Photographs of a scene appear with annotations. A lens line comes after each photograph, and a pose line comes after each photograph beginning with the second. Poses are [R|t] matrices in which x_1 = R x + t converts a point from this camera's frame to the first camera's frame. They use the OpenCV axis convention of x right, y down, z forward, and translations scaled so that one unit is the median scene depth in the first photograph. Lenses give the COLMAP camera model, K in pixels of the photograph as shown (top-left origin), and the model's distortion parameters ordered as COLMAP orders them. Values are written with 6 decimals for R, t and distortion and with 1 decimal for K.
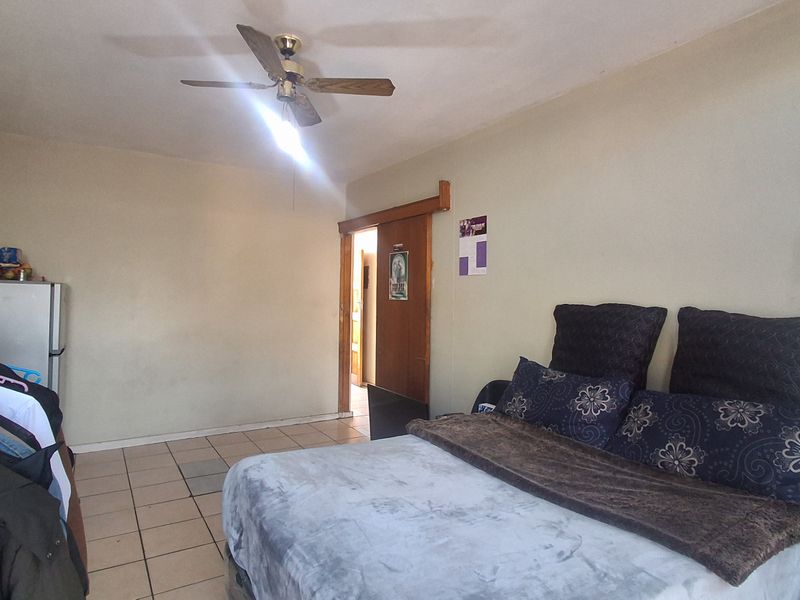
lens RADIAL K [[482.4, 0, 395.1], [0, 482.4, 295.5], [0, 0, 1]] dist [-0.000636, -0.000210]
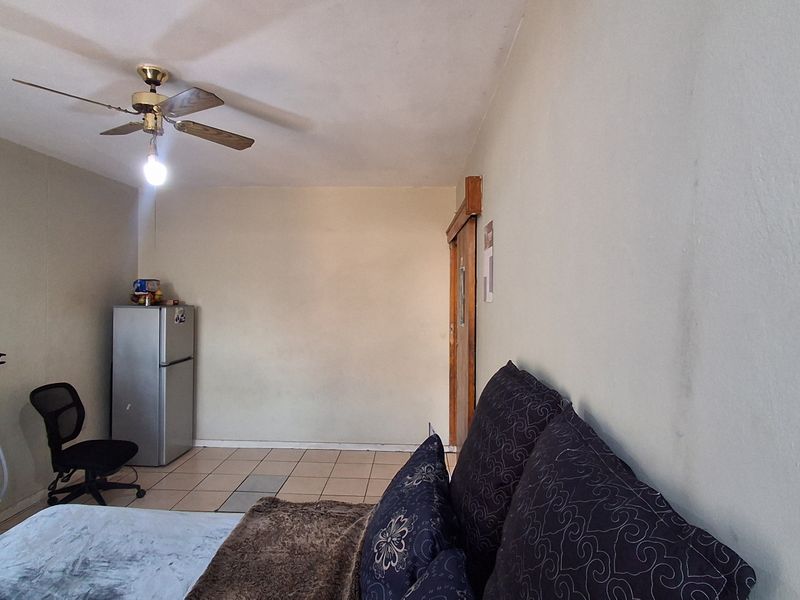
lens RADIAL K [[482.4, 0, 395.1], [0, 482.4, 295.5], [0, 0, 1]] dist [-0.000636, -0.000210]
pose [[0.823667, -0.003687, -0.567061, 0.435241], [0.002878, 0.999993, -0.002322, -0.047157], [0.567066, 0.000280, 0.823672, 0.296602]]
